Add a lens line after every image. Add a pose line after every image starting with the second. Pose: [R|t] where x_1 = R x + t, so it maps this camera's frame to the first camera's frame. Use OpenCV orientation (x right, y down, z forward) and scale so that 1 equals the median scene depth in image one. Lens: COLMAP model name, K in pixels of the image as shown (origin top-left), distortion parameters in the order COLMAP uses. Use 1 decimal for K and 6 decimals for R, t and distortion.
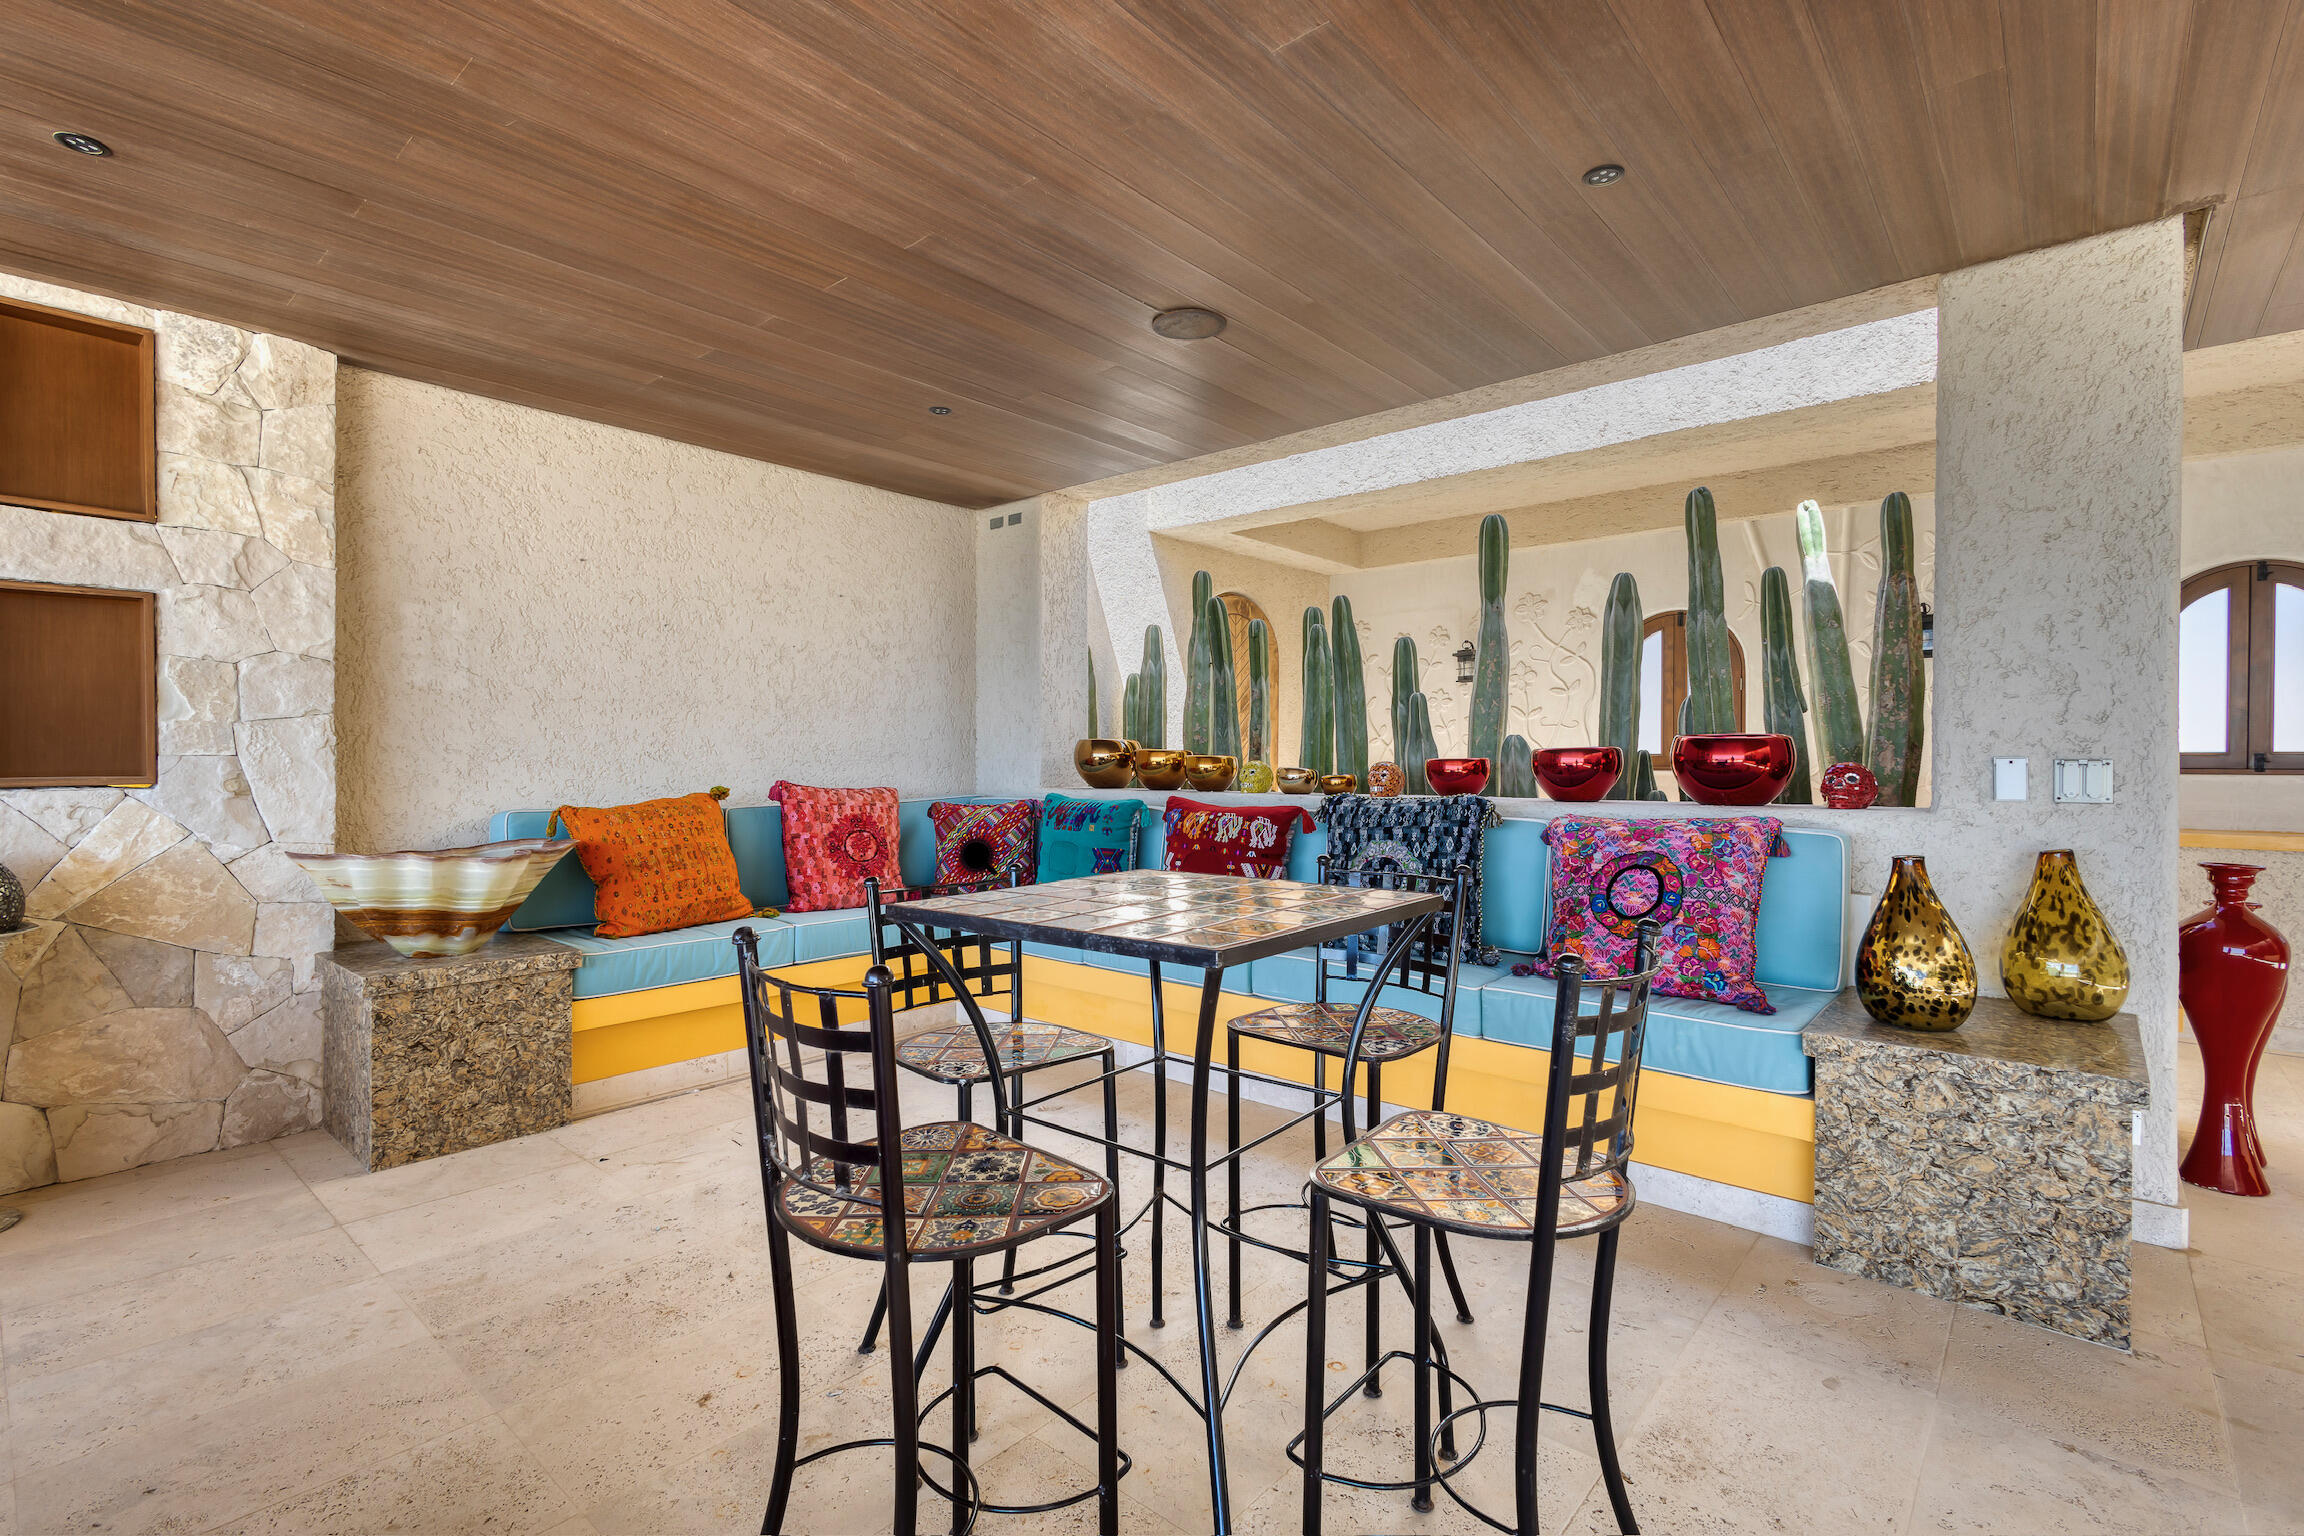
lens RADIAL K [[1044.9, 0, 1148.1], [0, 1044.9, 768.4], [0, 0, 1]] dist [0.007918, -0.000970]
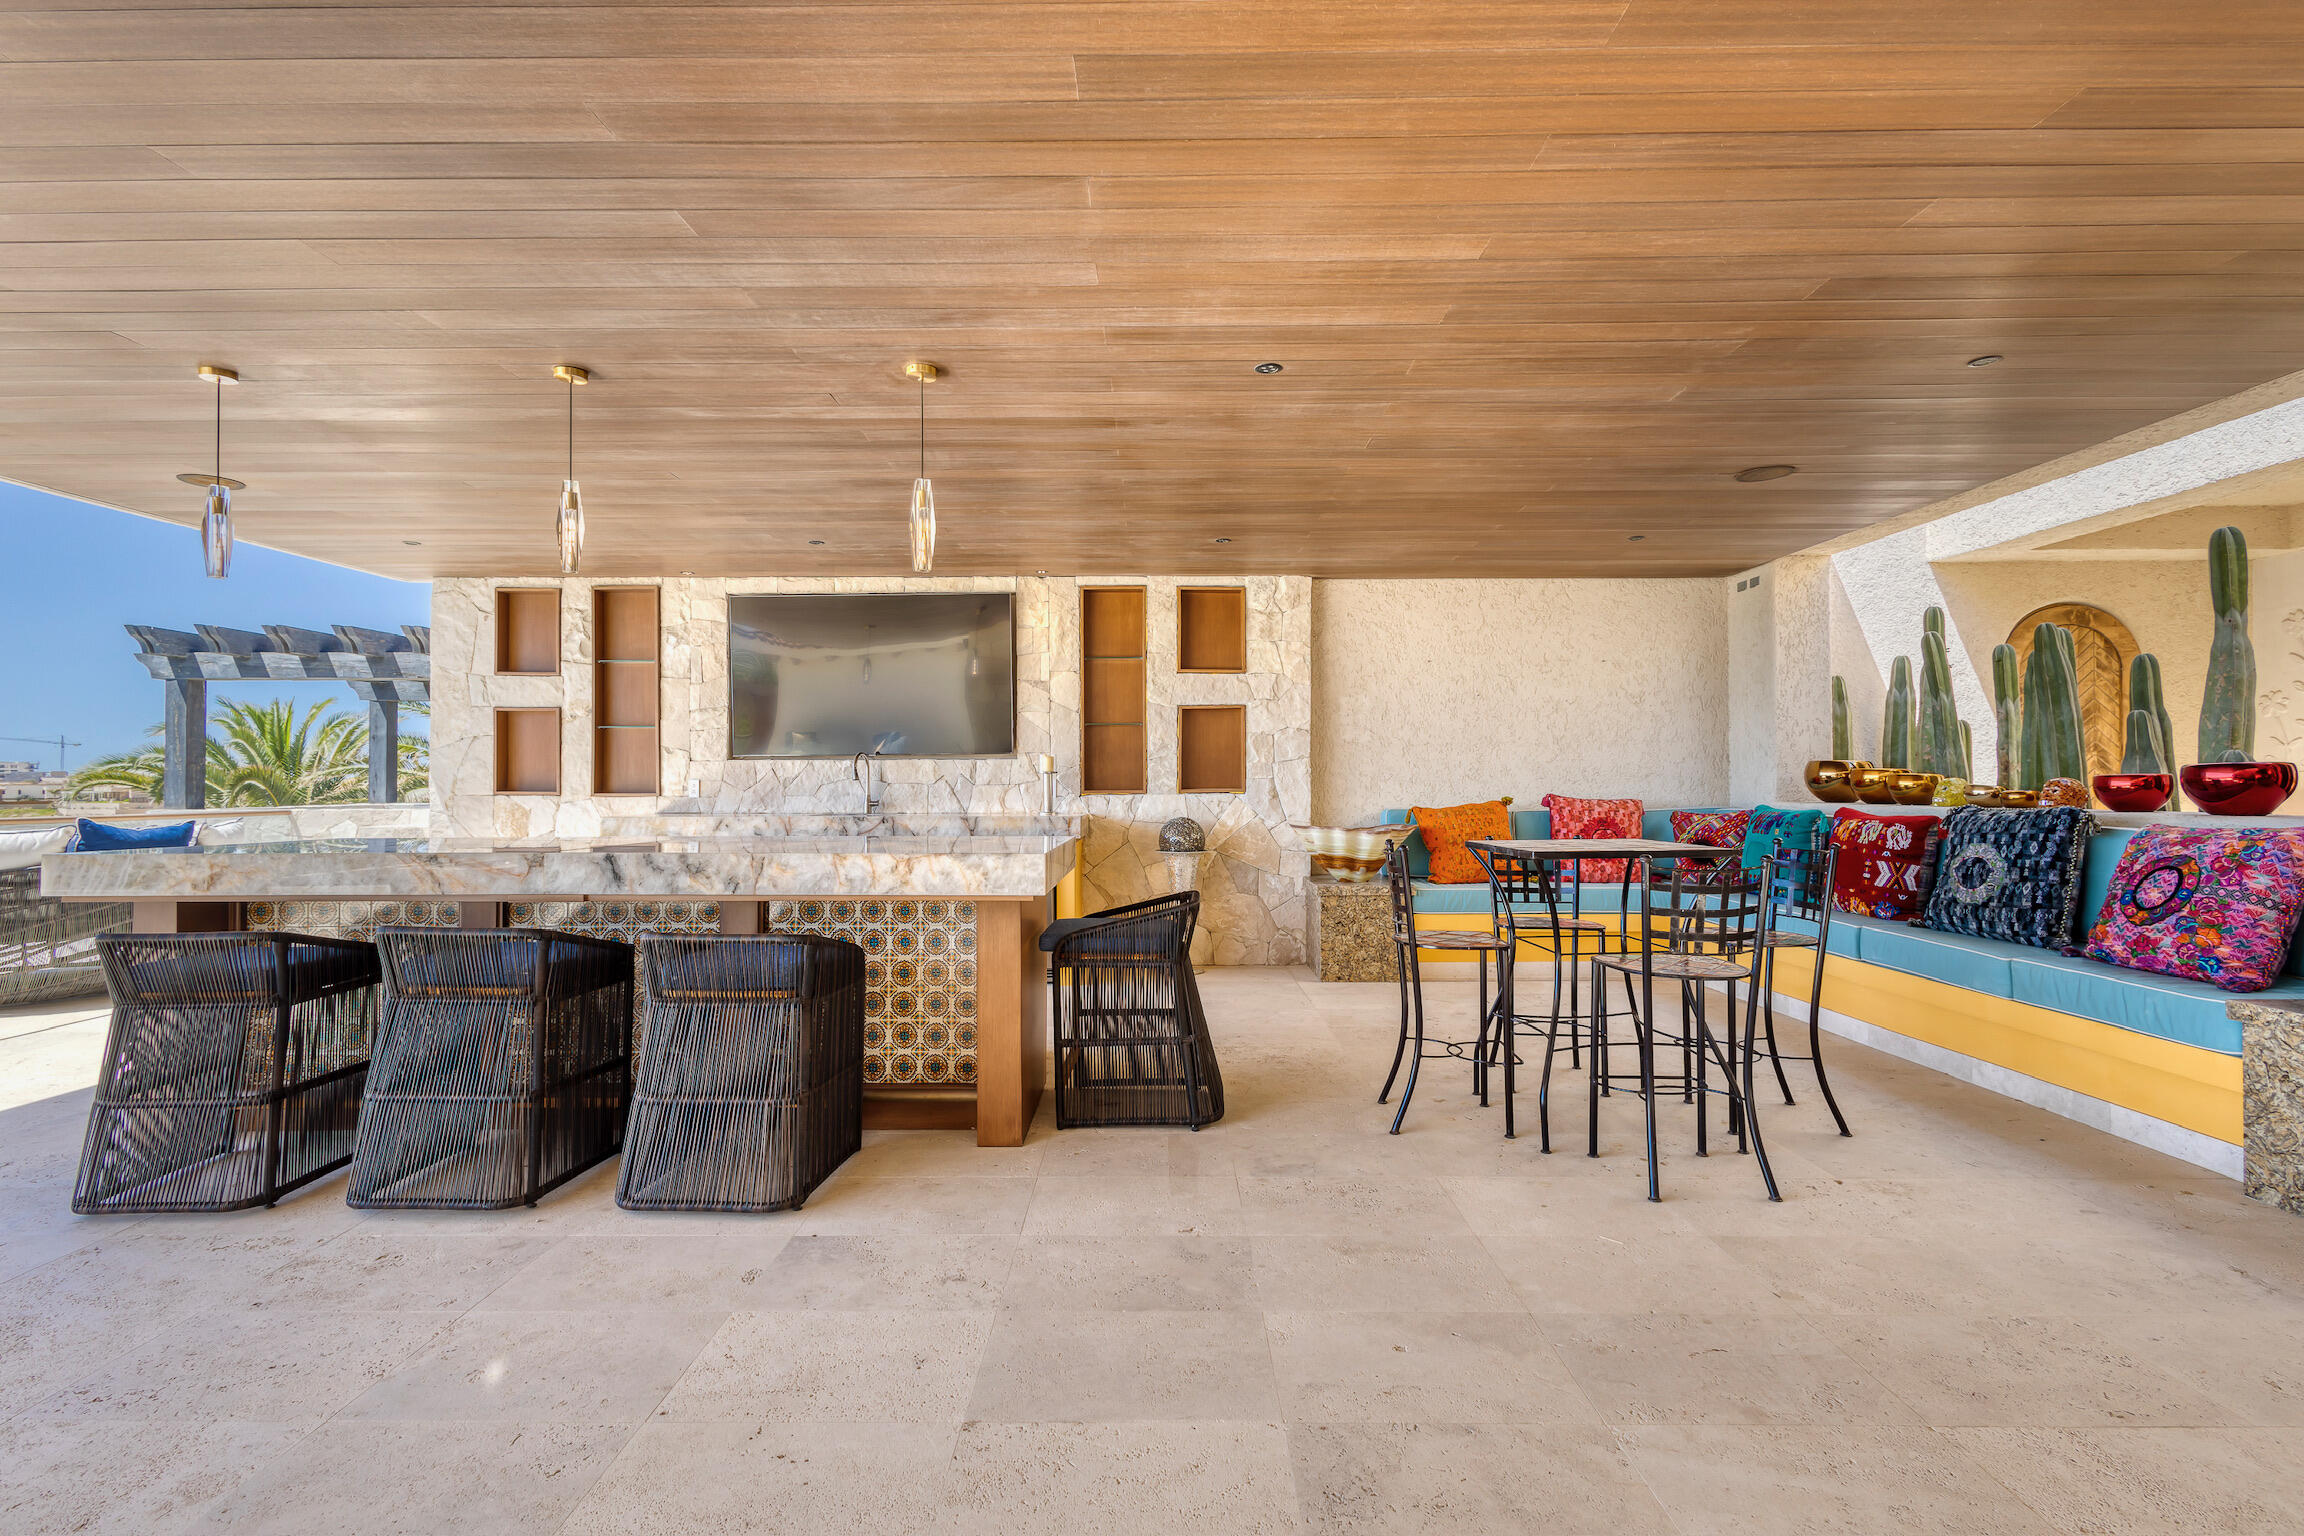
lens RADIAL K [[1044.9, 0, 1148.1], [0, 1044.9, 768.4], [0, 0, 1]] dist [0.007918, -0.000970]
pose [[0.652875, -0.013151, -0.757352, 0.528732], [-0.002122, 0.999814, -0.019191, 0.007634], [0.757463, 0.014136, 0.652725, -0.530756]]
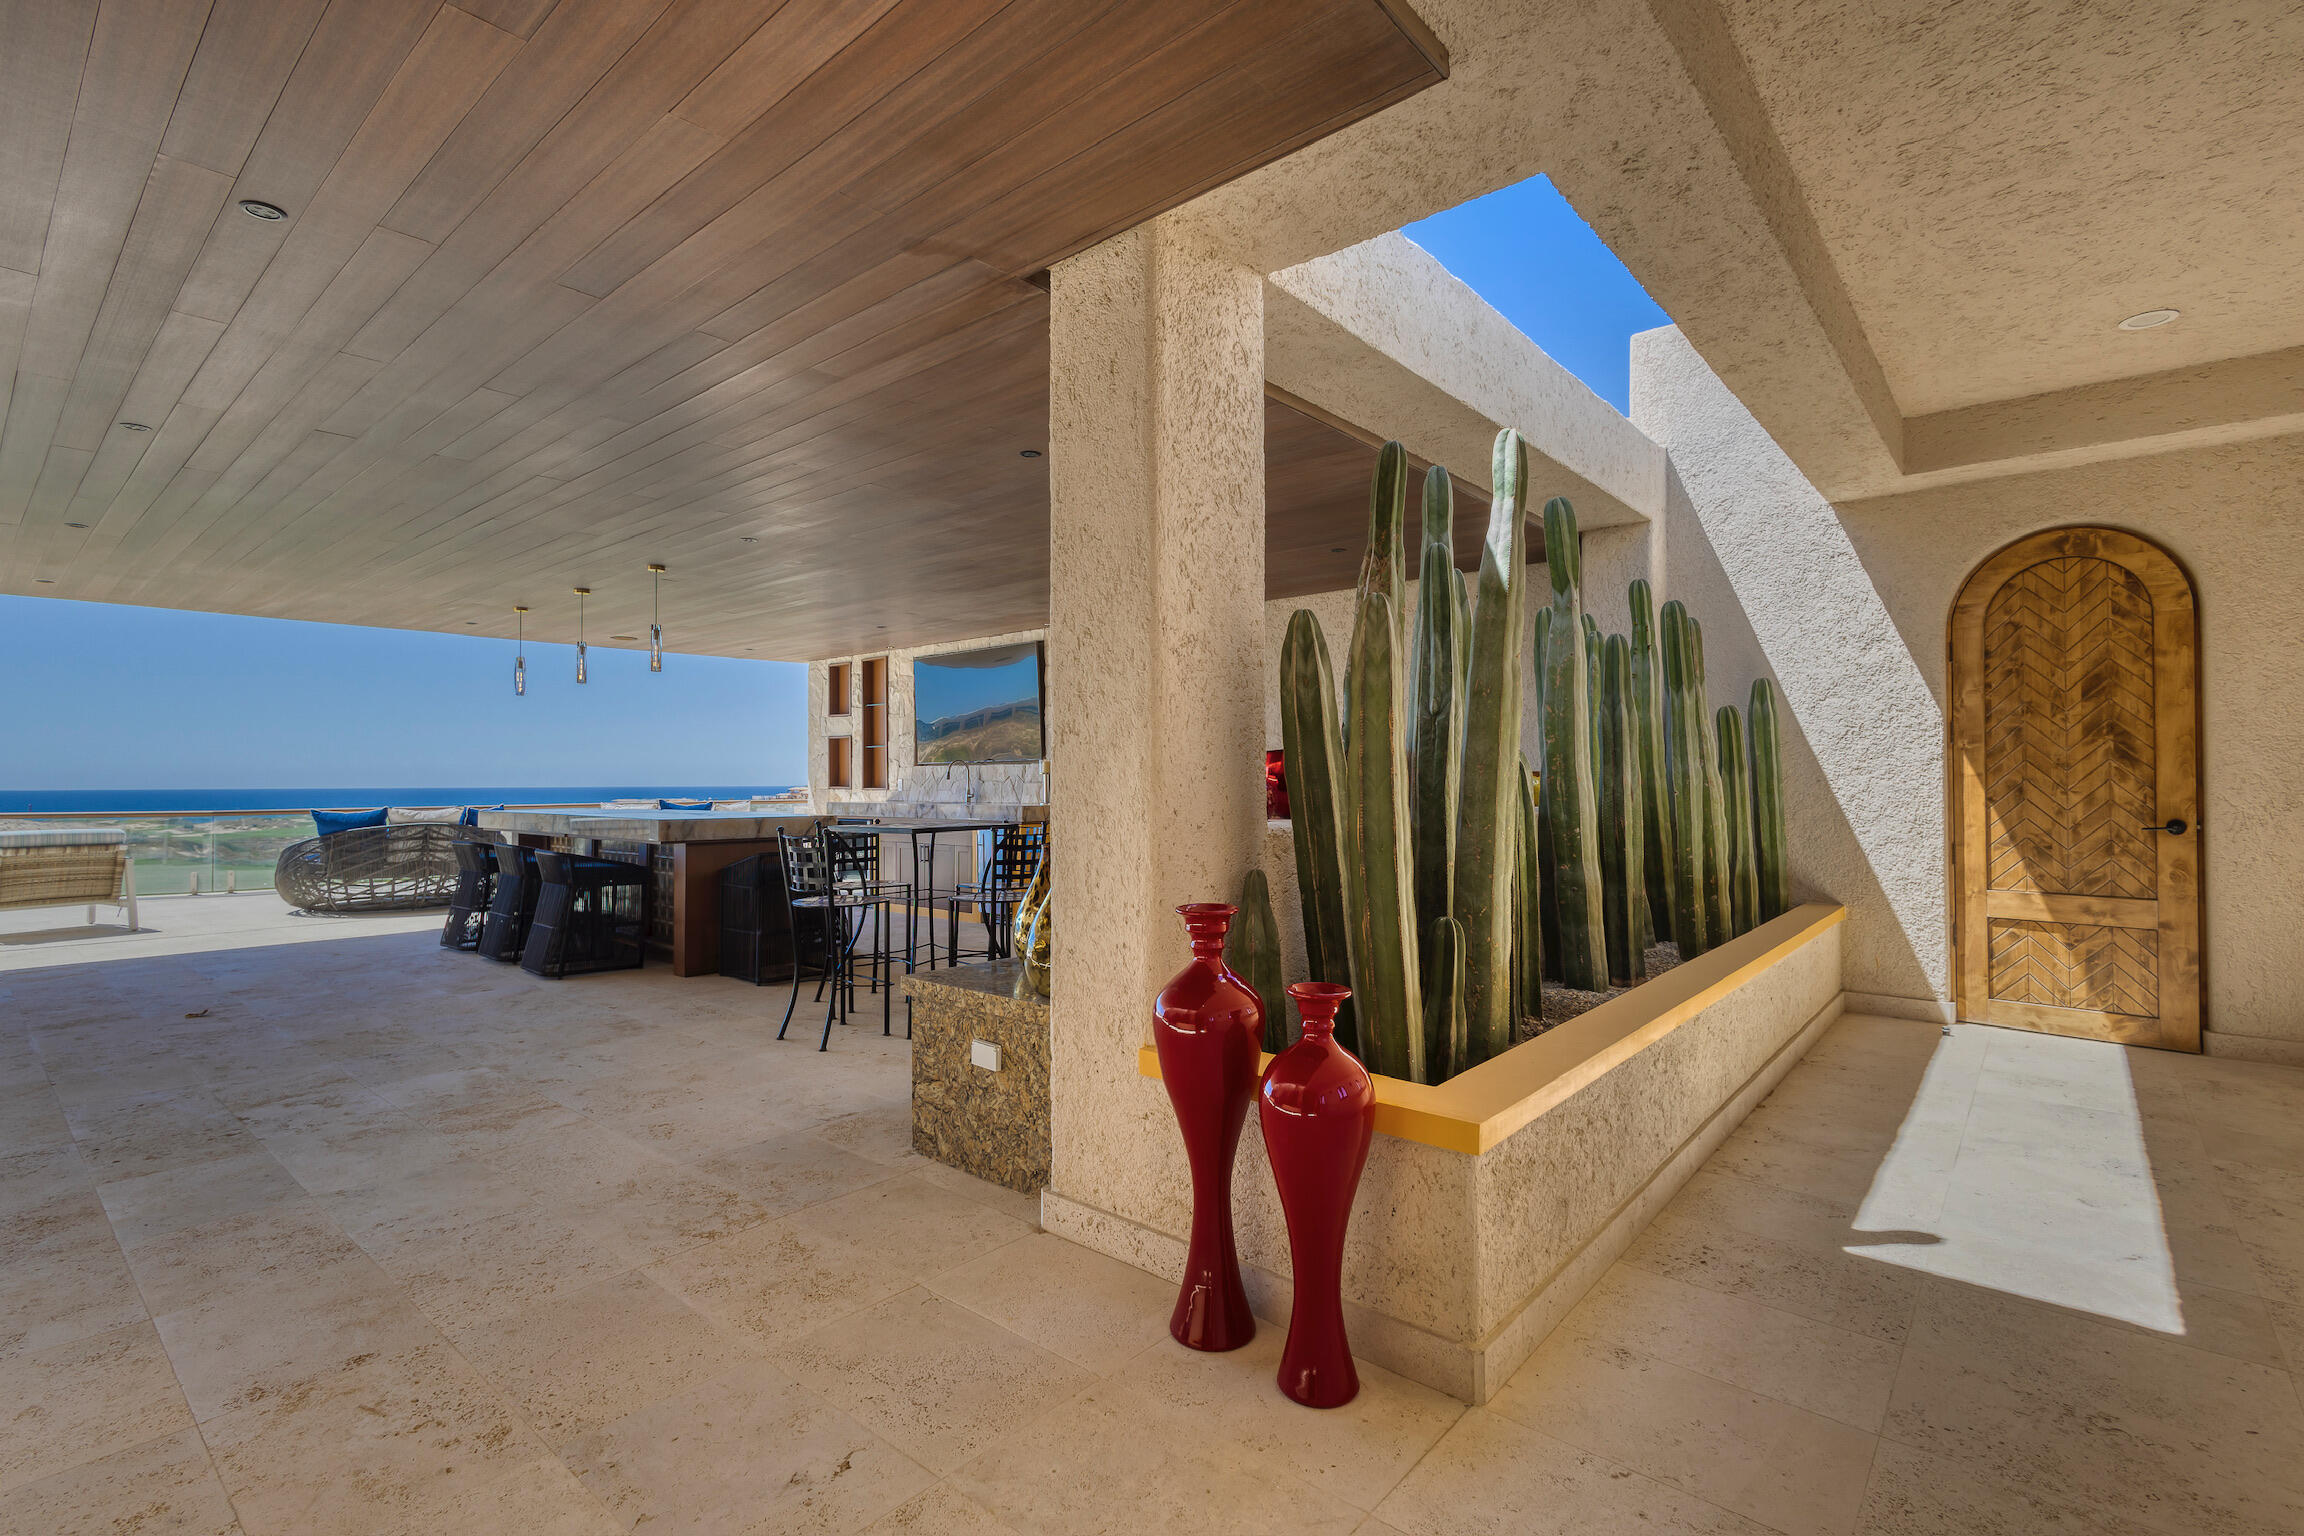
lens RADIAL K [[1044.9, 0, 1148.1], [0, 1044.9, 768.4], [0, 0, 1]] dist [0.007918, -0.000970]
pose [[0.017914, -0.015997, -0.999712, 1.545093], [-0.003305, 0.999866, -0.016059, 0.005379], [0.999834, 0.003592, 0.017859, 0.813356]]
